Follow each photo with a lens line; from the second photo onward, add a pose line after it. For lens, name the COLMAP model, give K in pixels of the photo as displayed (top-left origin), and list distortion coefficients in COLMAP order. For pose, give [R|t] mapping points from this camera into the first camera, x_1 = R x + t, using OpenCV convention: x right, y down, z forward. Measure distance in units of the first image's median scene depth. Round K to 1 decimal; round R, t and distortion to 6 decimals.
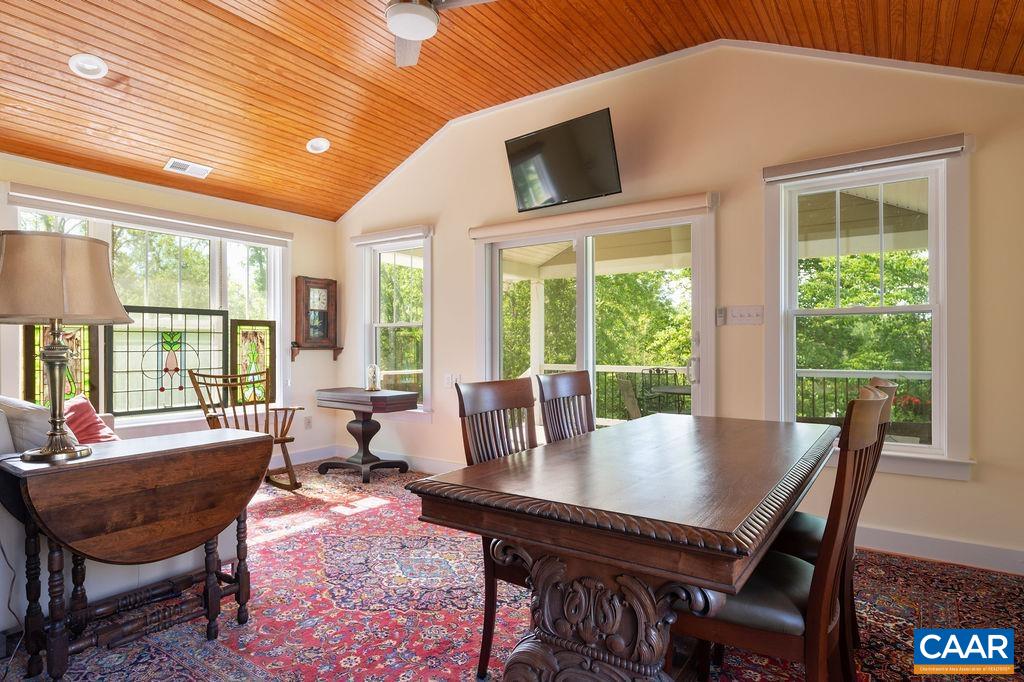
lens RADIAL K [[571.2, 0, 512.0], [0, 571.2, 344.6], [0, 0, 1]] dist [-0.002552, -0.000608]
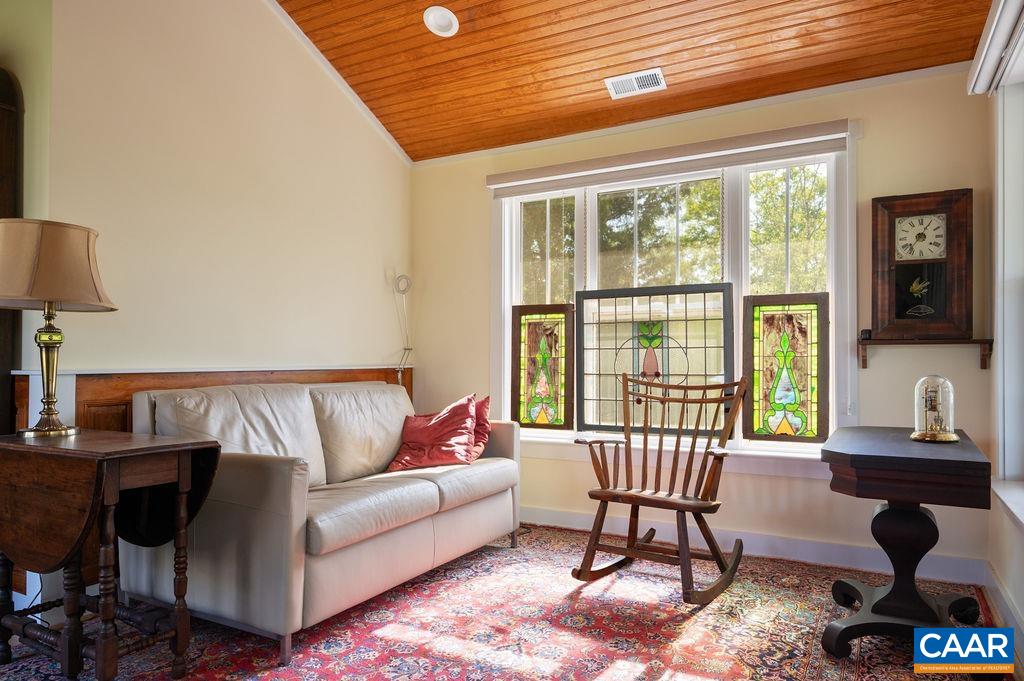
lens RADIAL K [[670.7, 0, 556.1], [0, 670.7, 363.2], [0, 0, 1]] dist [0.007814, 0.000652]
pose [[0.112818, 0.001503, -0.993615, 0.209742], [0.002223, 0.999996, 0.001766, 0.026537], [0.993613, -0.002408, 0.112814, 0.739344]]
